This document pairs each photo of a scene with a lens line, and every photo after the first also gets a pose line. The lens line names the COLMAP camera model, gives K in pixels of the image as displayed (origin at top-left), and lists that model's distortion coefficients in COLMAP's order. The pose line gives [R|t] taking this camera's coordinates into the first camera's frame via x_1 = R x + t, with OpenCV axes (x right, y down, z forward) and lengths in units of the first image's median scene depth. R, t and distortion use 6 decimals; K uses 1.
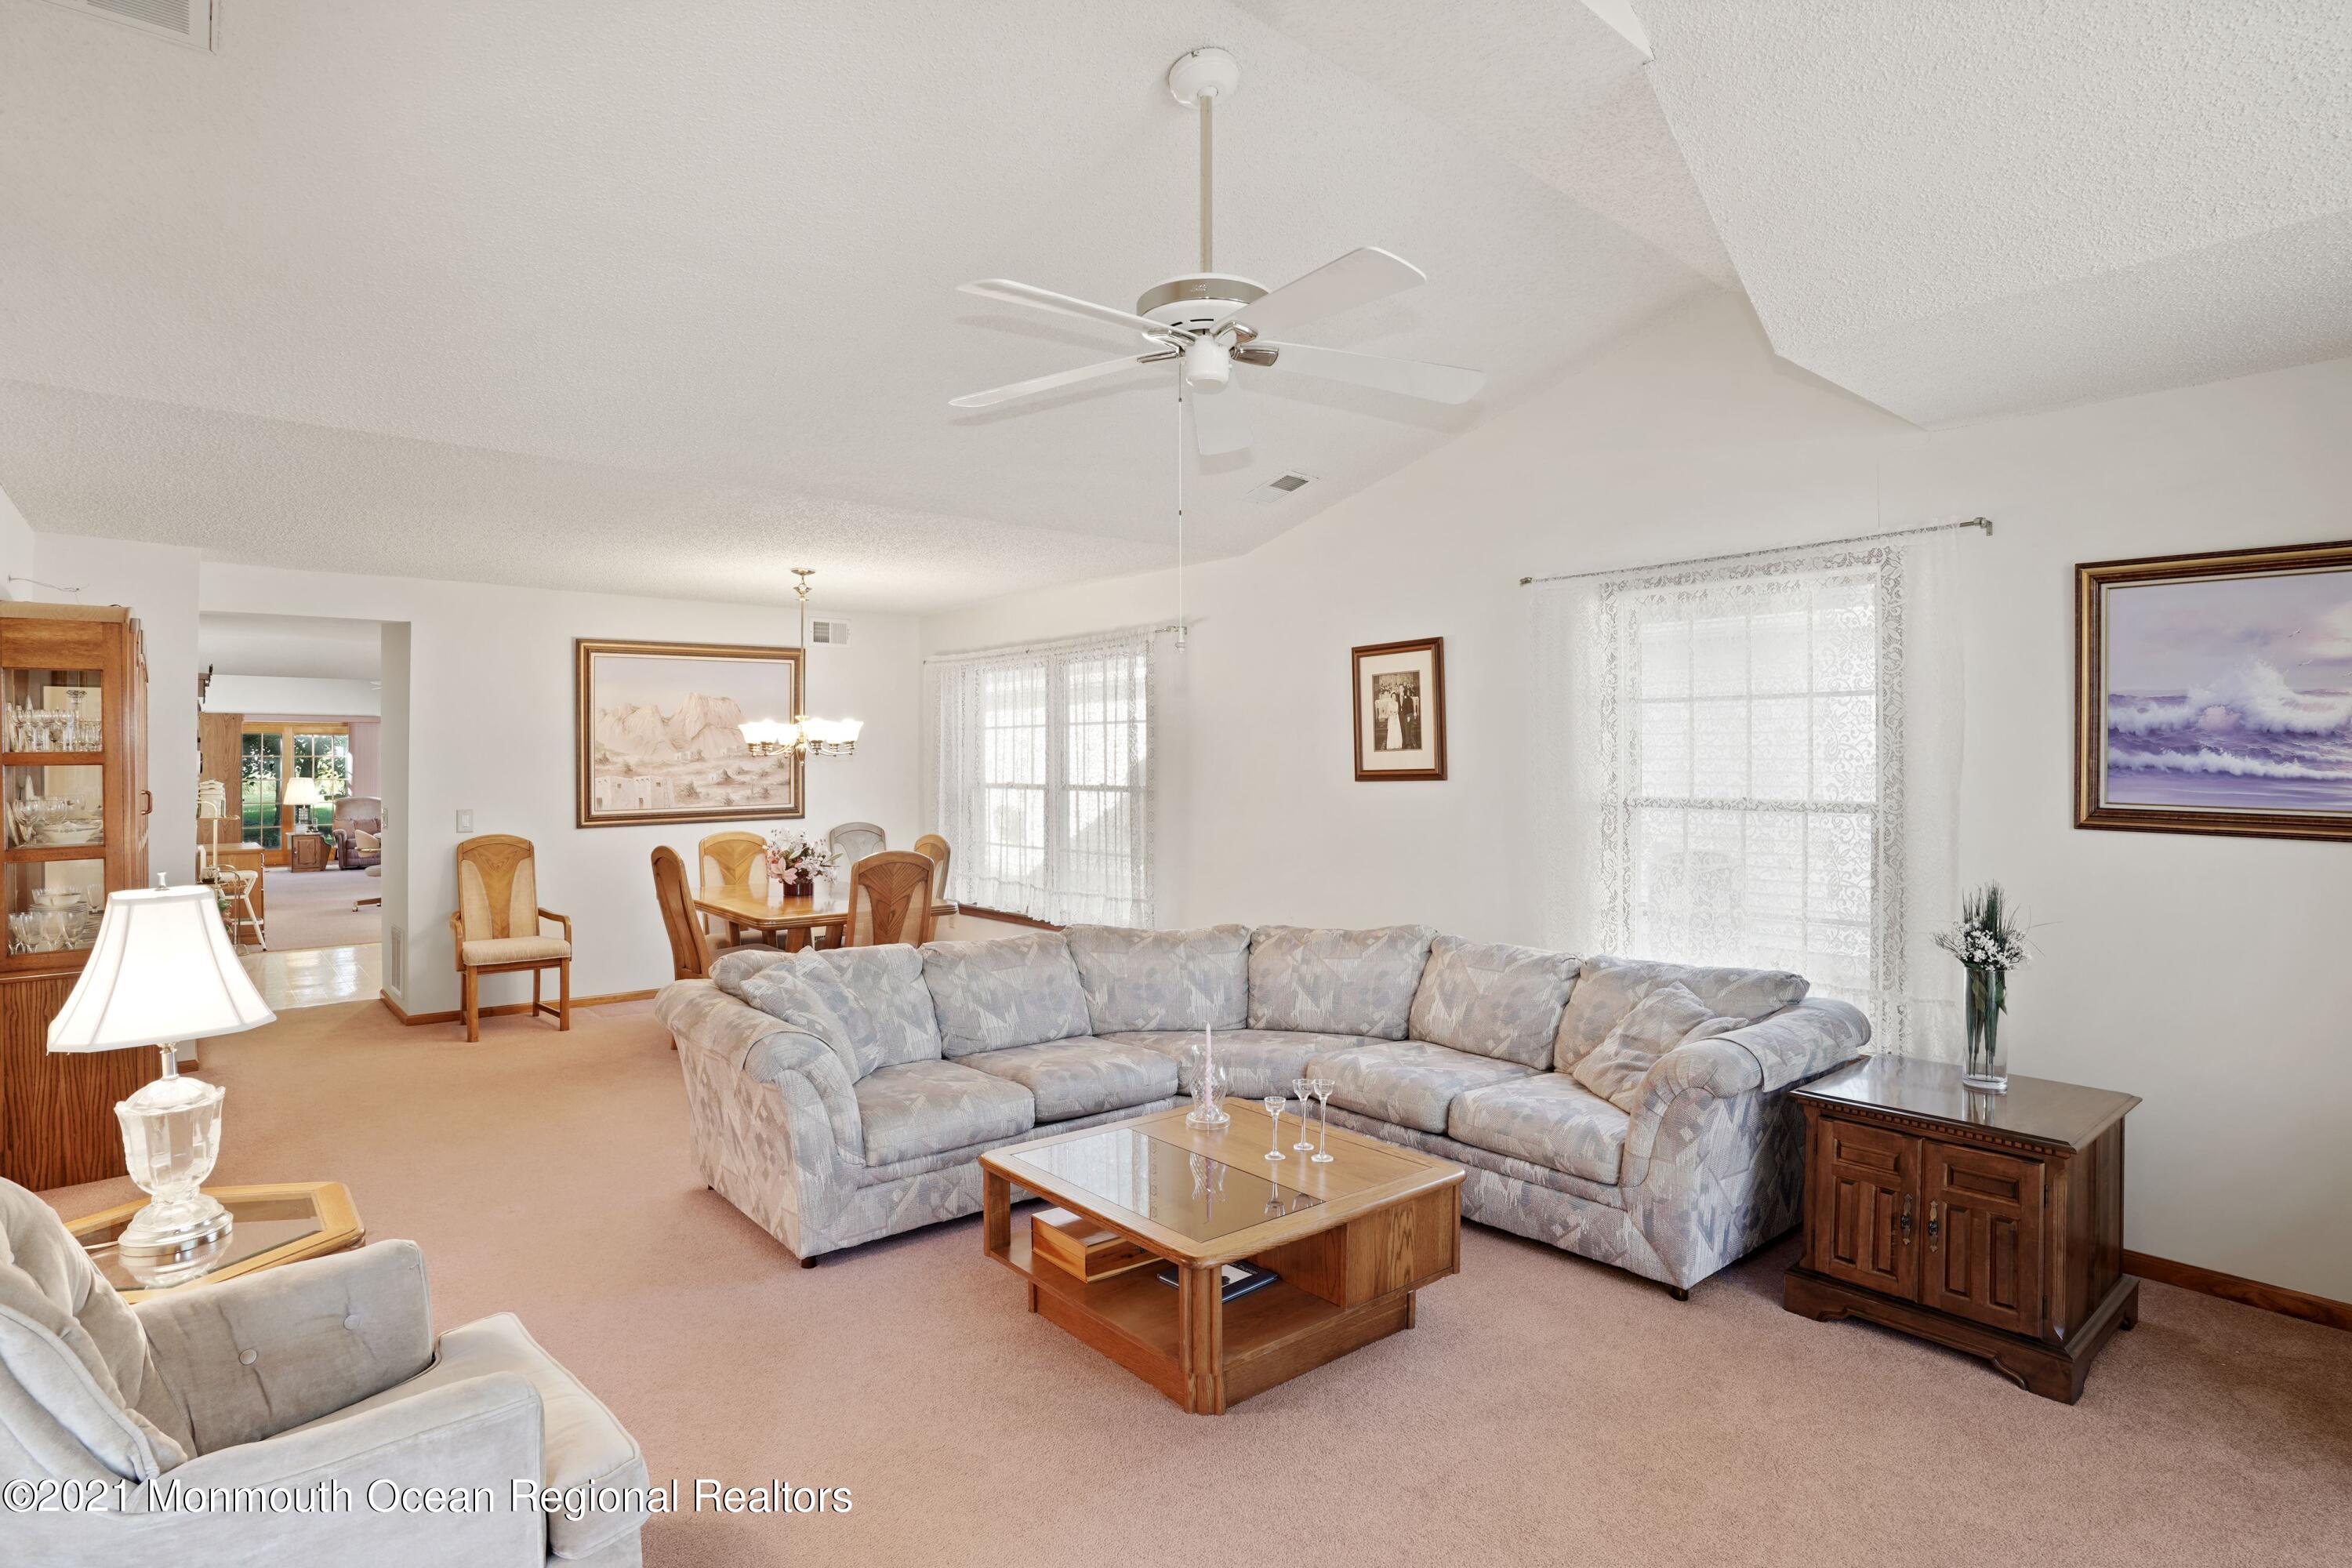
lens RADIAL K [[1190.2, 0, 1192.8], [0, 1190.2, 797.1], [0, 0, 1]] dist [-0.097277, 0.047577]
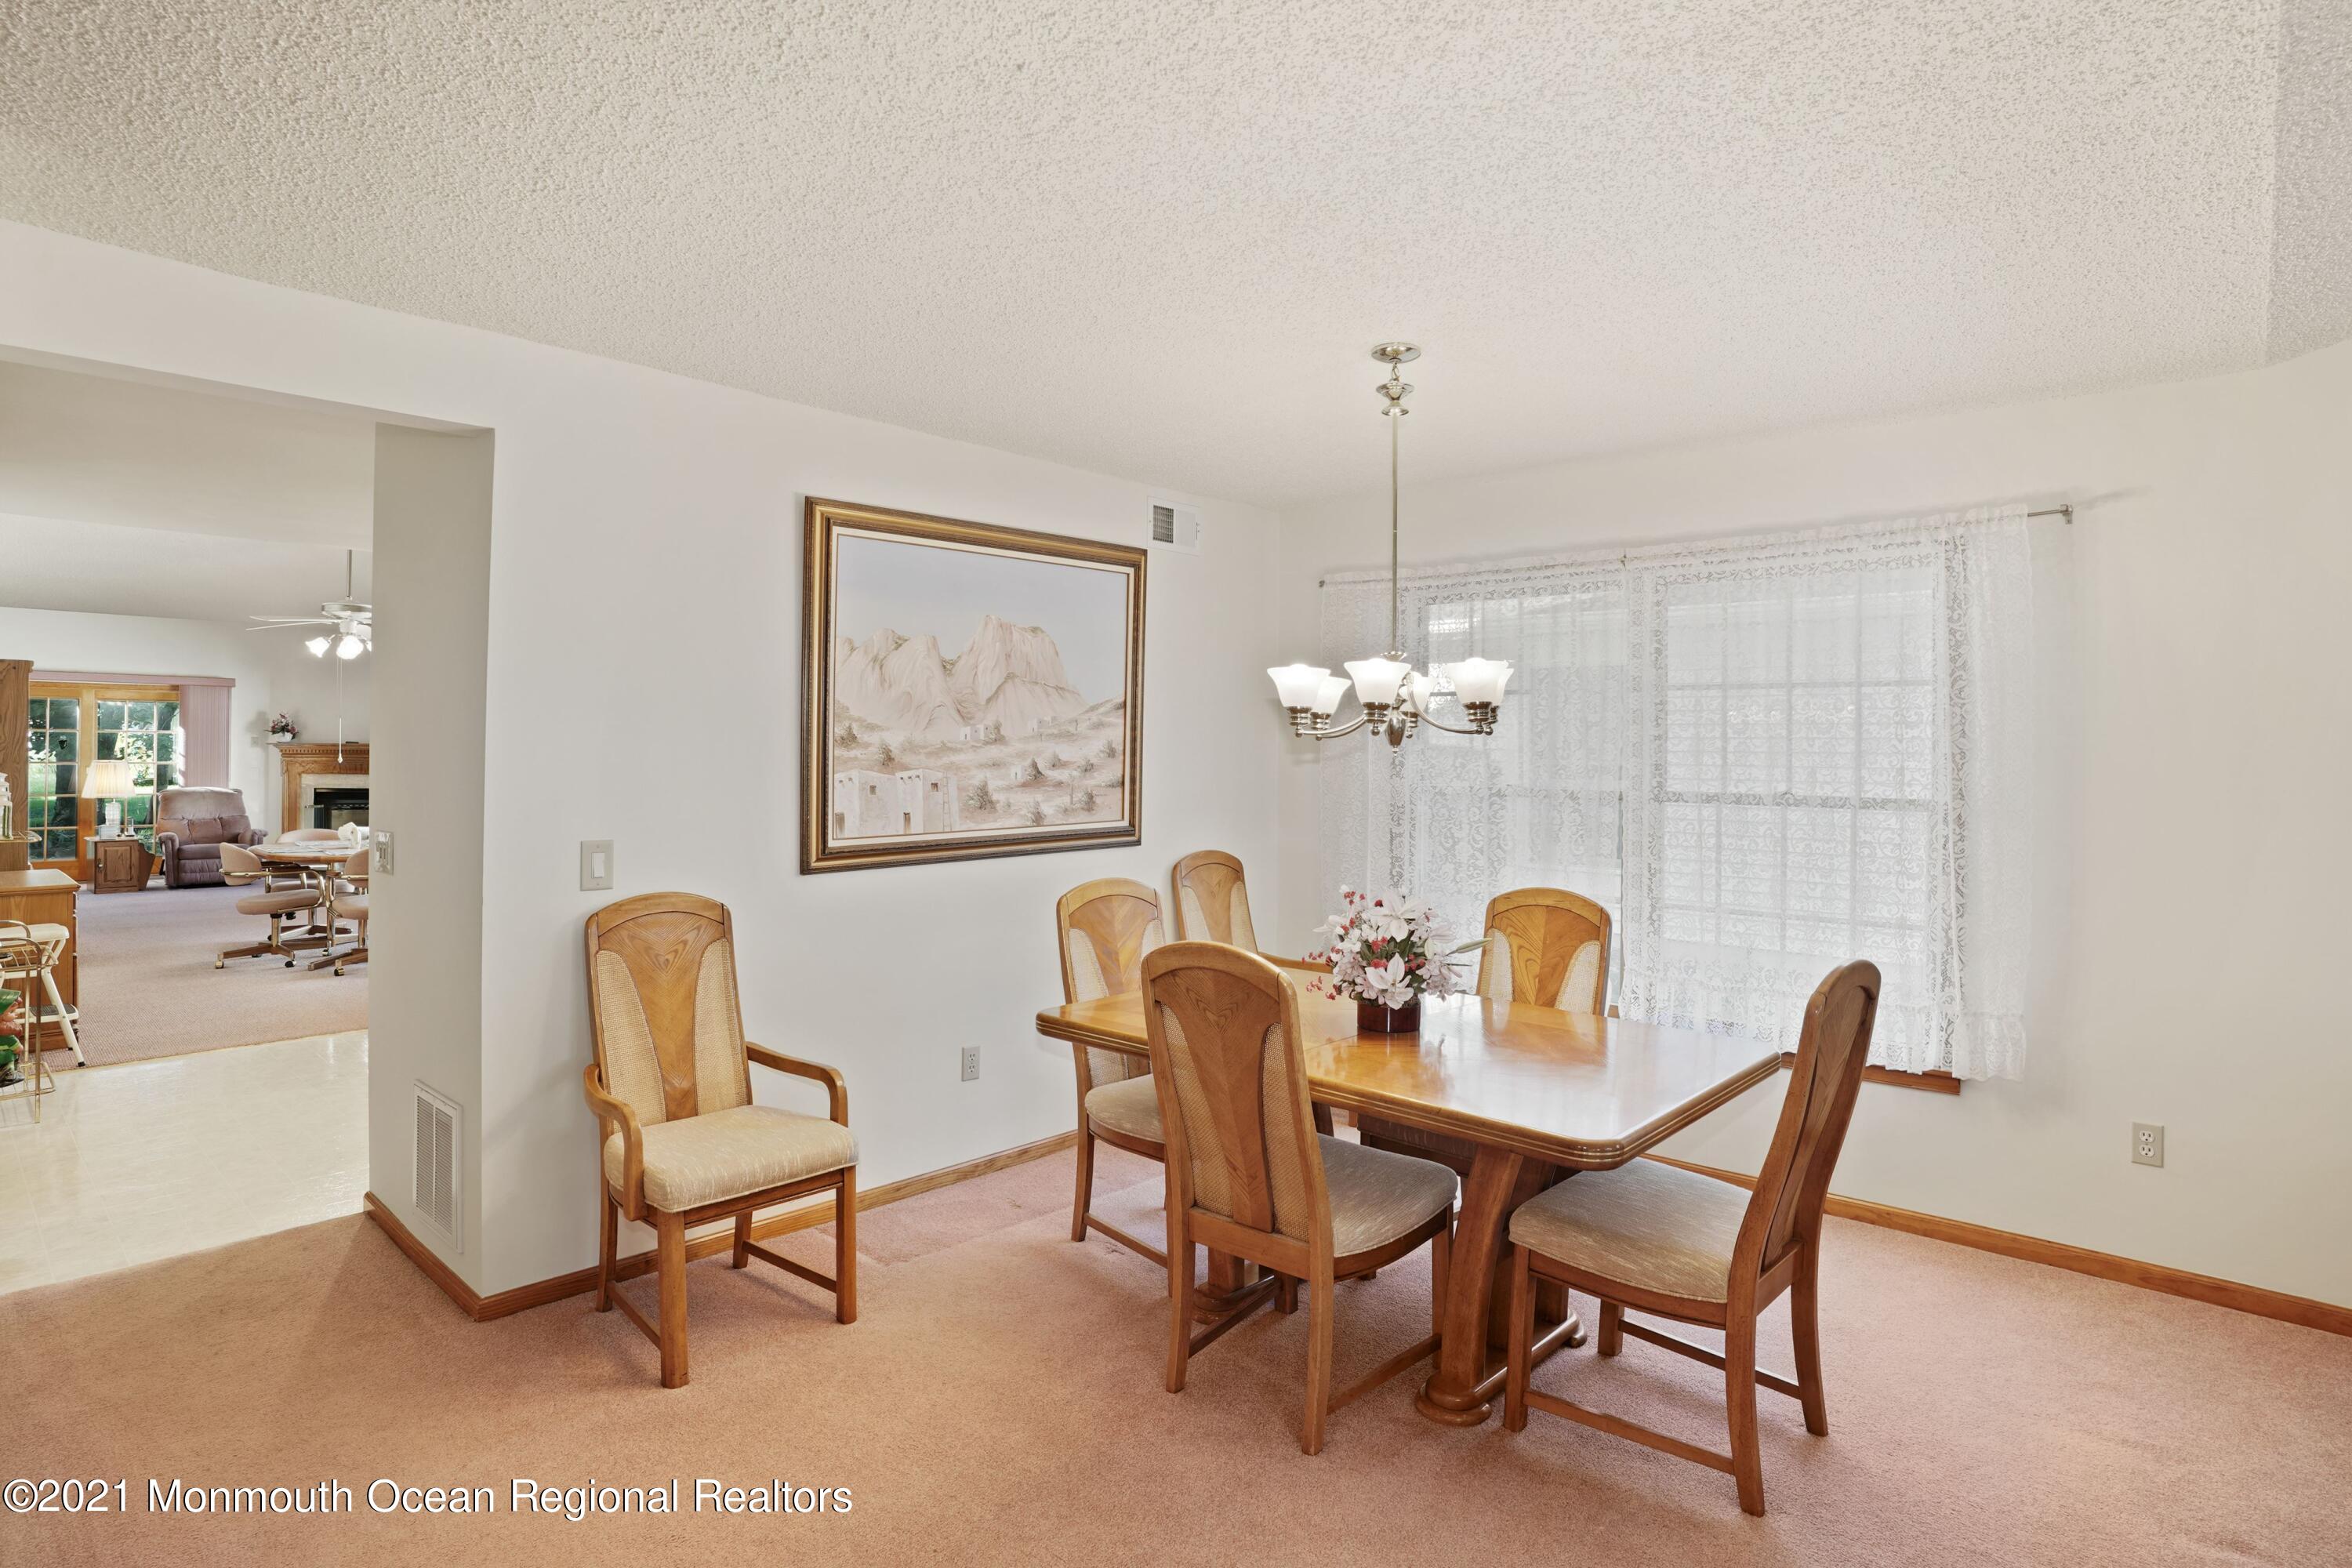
lens RADIAL K [[1234.8, 0, 1233.0], [0, 1234.8, 762.5], [0, 0, 1]] dist [-0.101150, 0.044220]
pose [[0.992945, 0.006823, 0.118380, -0.395826], [-0.004509, 0.999794, -0.019803, -0.011444], [-0.118490, 0.019130, 0.992771, 0.442247]]
